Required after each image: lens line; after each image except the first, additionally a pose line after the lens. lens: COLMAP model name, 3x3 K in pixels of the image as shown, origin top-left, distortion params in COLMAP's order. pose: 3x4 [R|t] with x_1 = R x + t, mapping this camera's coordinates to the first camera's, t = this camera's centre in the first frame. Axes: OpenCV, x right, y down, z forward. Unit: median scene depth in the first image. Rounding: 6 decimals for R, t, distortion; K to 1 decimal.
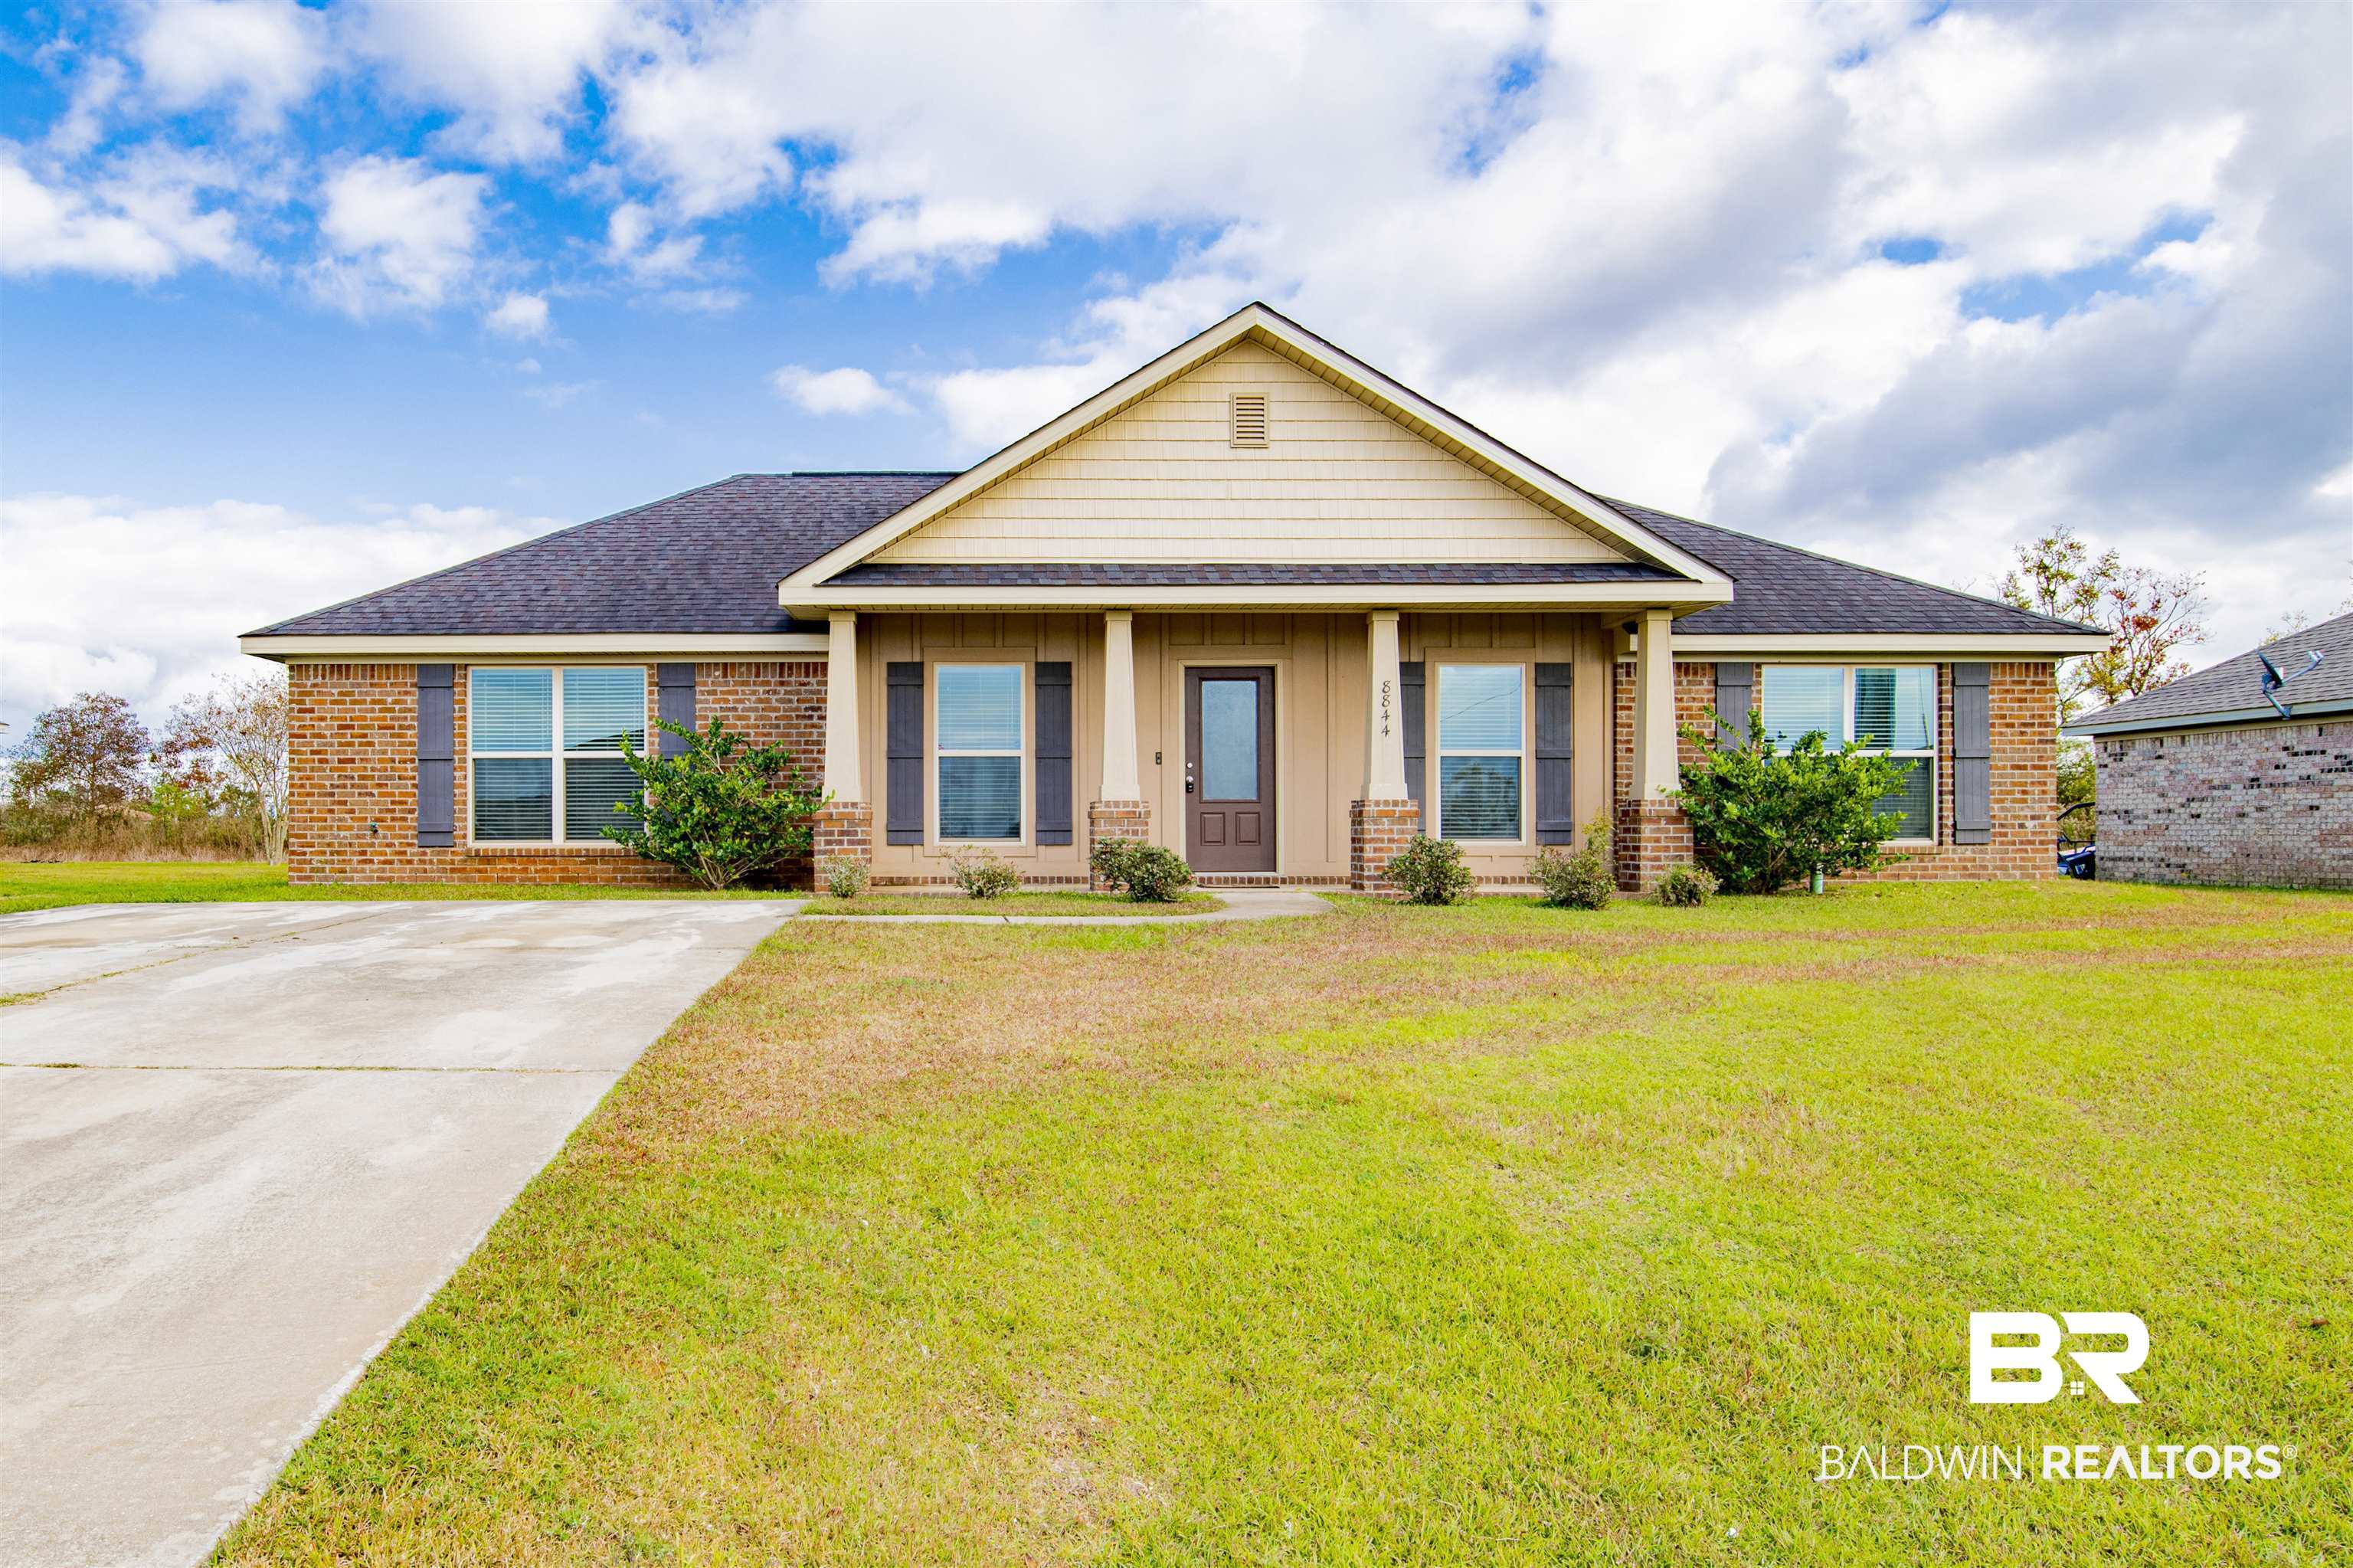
lens RADIAL K [[1548.2, 0, 996.0], [0, 1548.2, 835.2], [0, 0, 1]] dist [-0.052637, 0.005927]
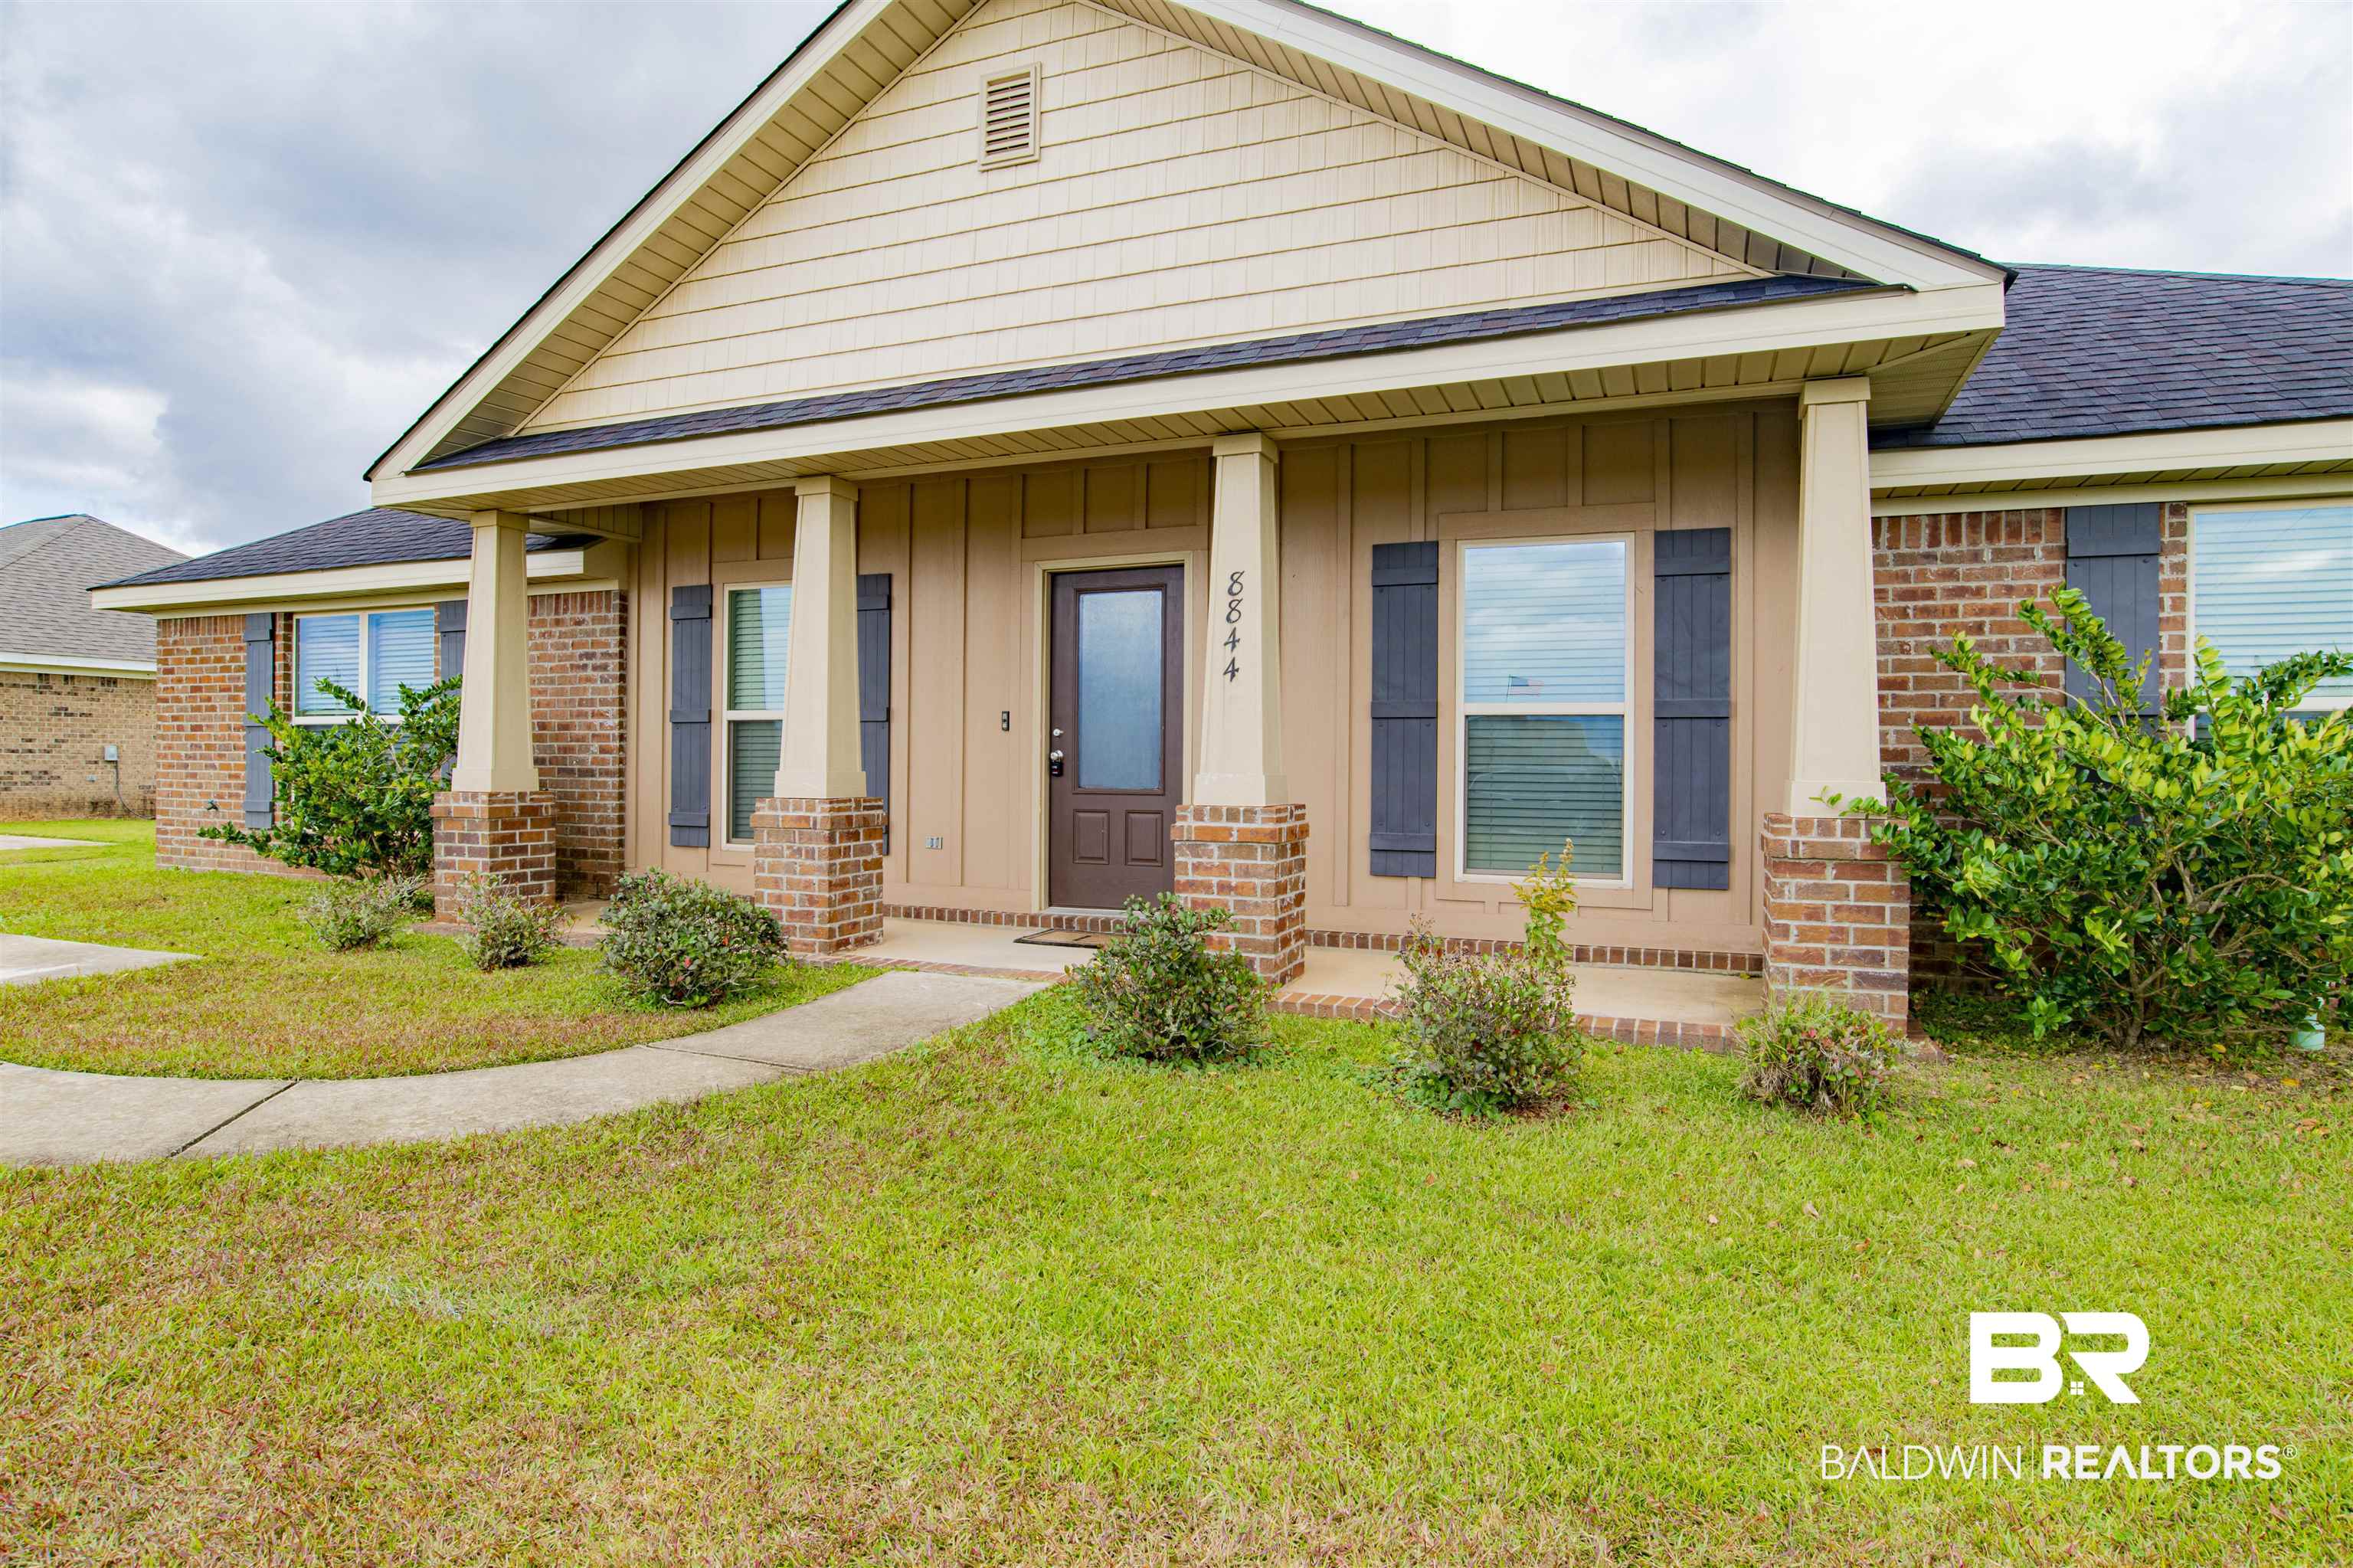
lens RADIAL K [[1236.9, 0, 1216.0], [0, 1236.9, 758.8], [0, 0, 1]] dist [-0.045268, 0.009740]
pose [[0.932472, 0.007631, -0.361161, 0.365909], [-0.009395, 0.999951, -0.003129, -0.034255], [0.361120, 0.006311, 0.932498, 0.570979]]
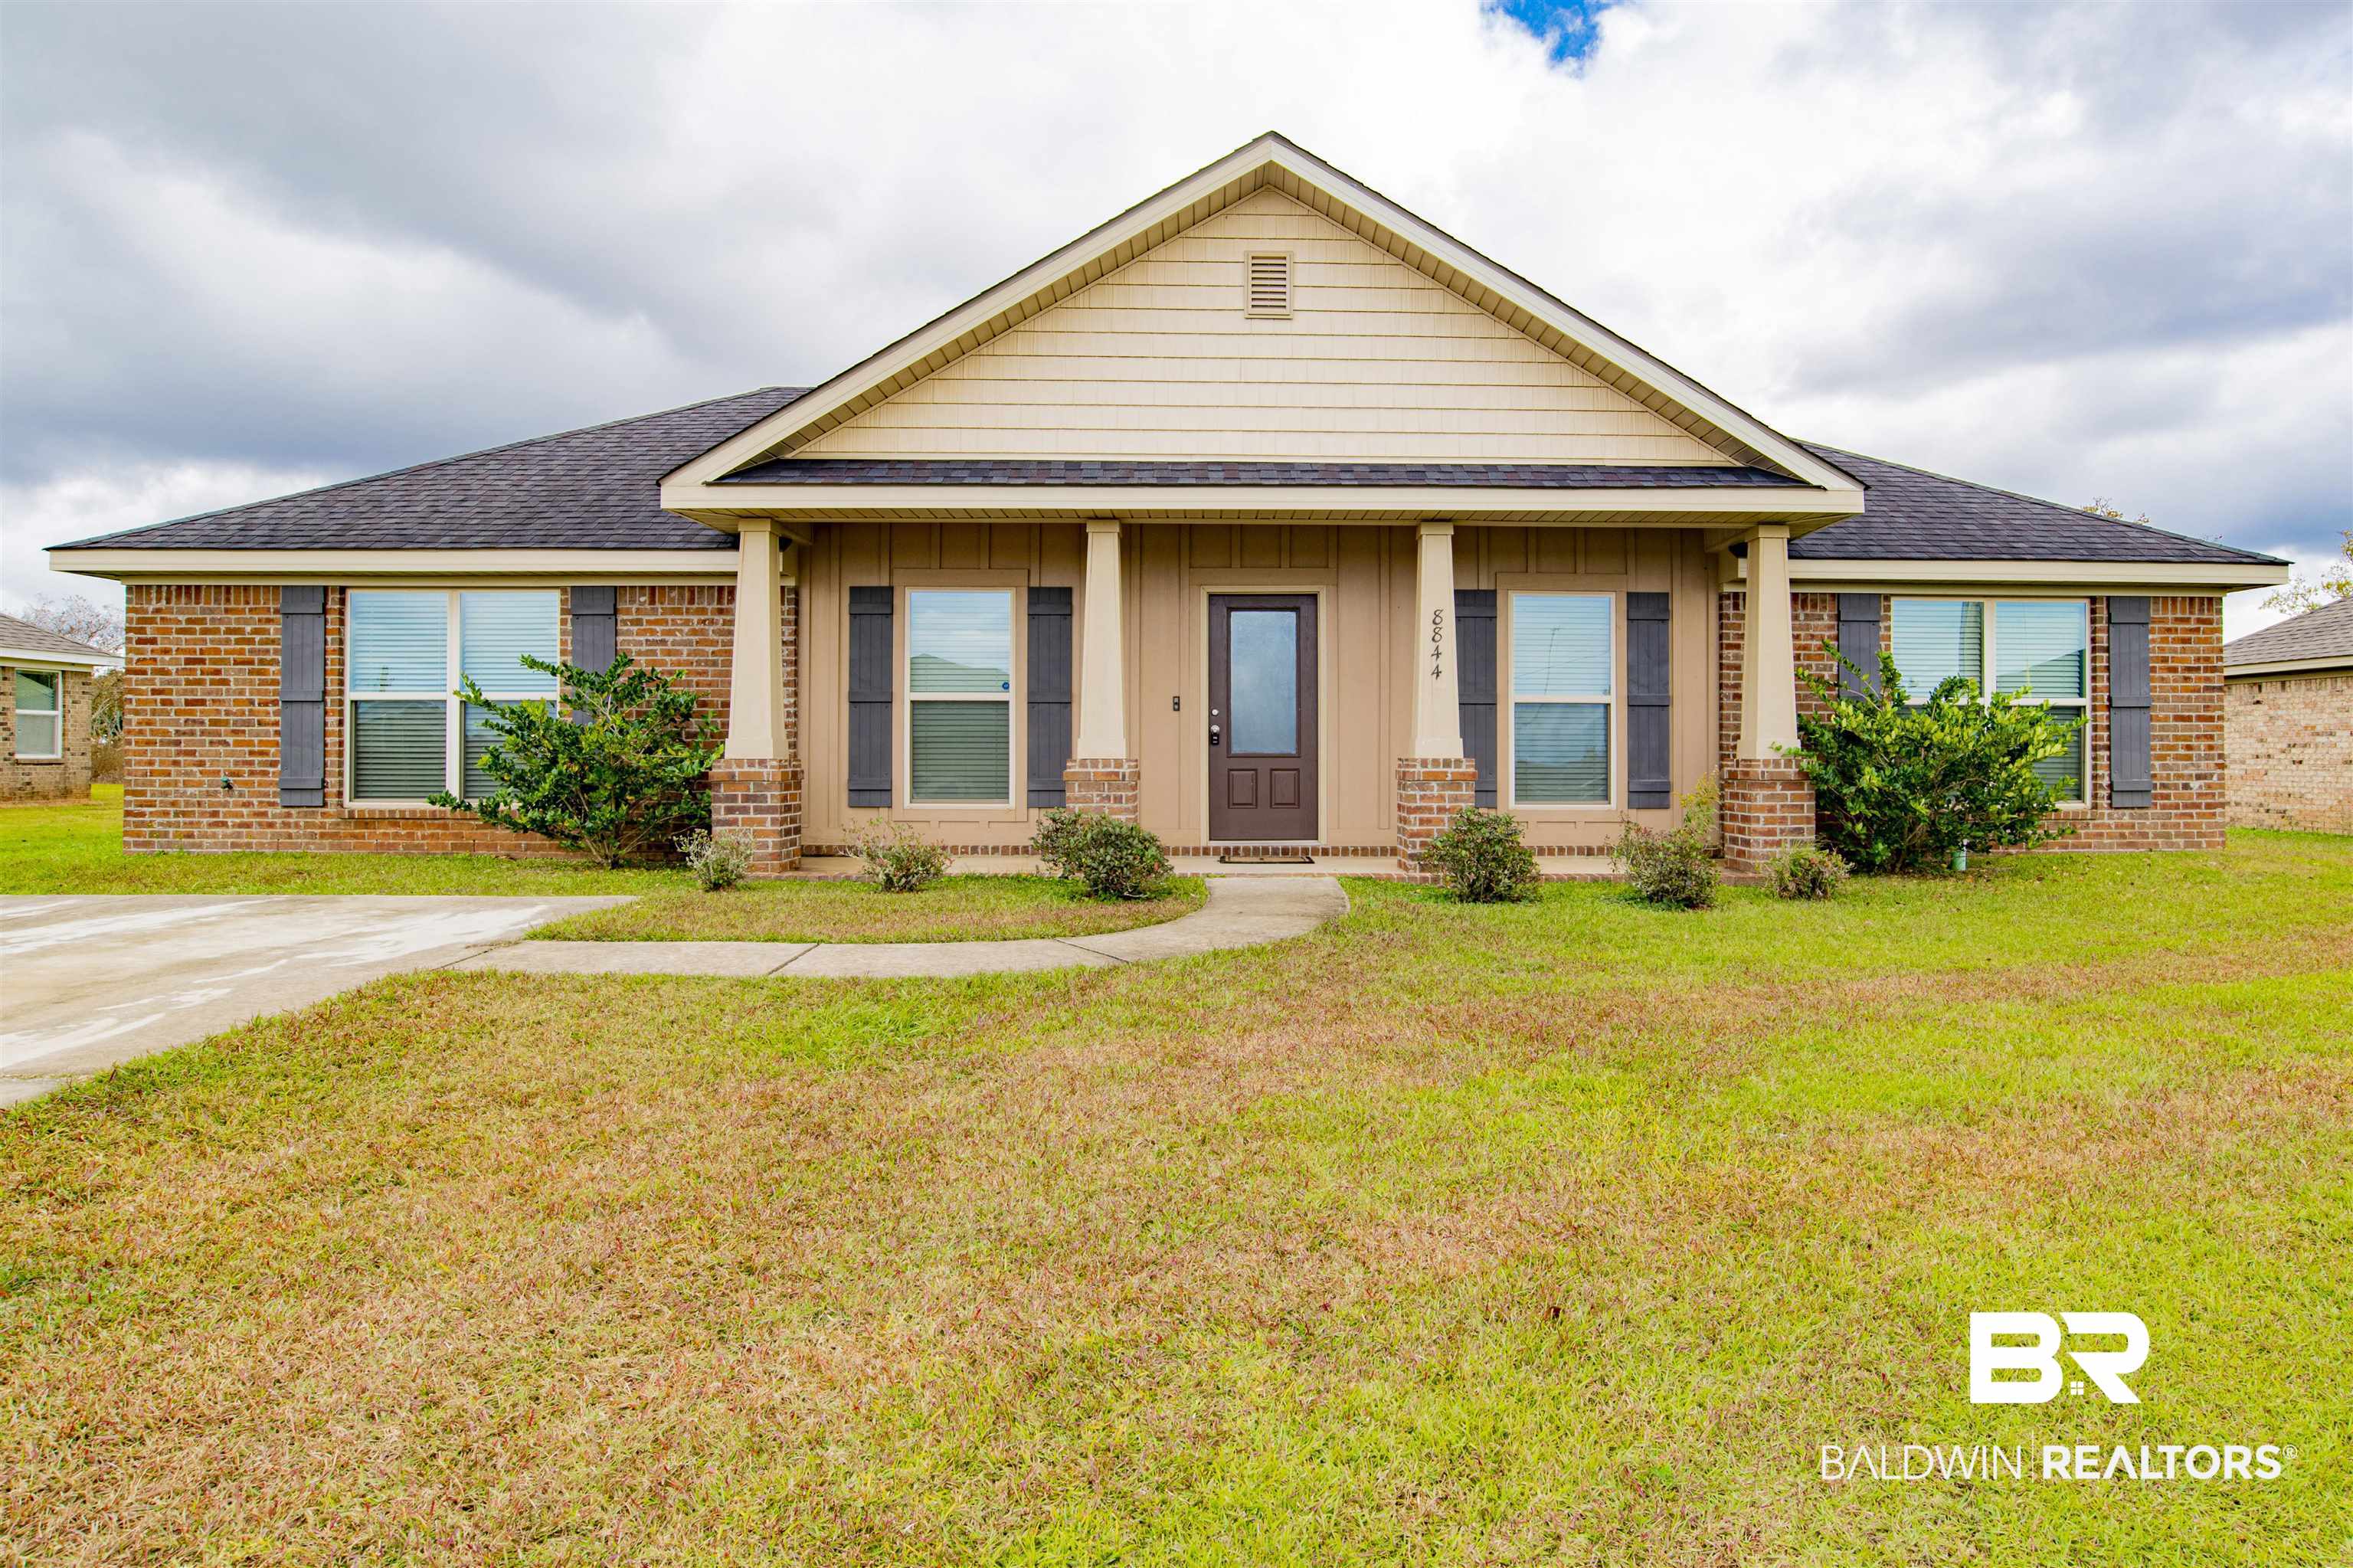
lens RADIAL K [[1232.8, 0, 1281.9], [0, 1232.8, 744.1], [0, 0, 1]] dist [-0.057507, 0.019219]
pose [[0.999244, 0.003961, 0.038680, 0.136643], [-0.003654, 0.999961, -0.008013, -0.022988], [-0.038711, 0.007866, 0.999220, 0.337257]]
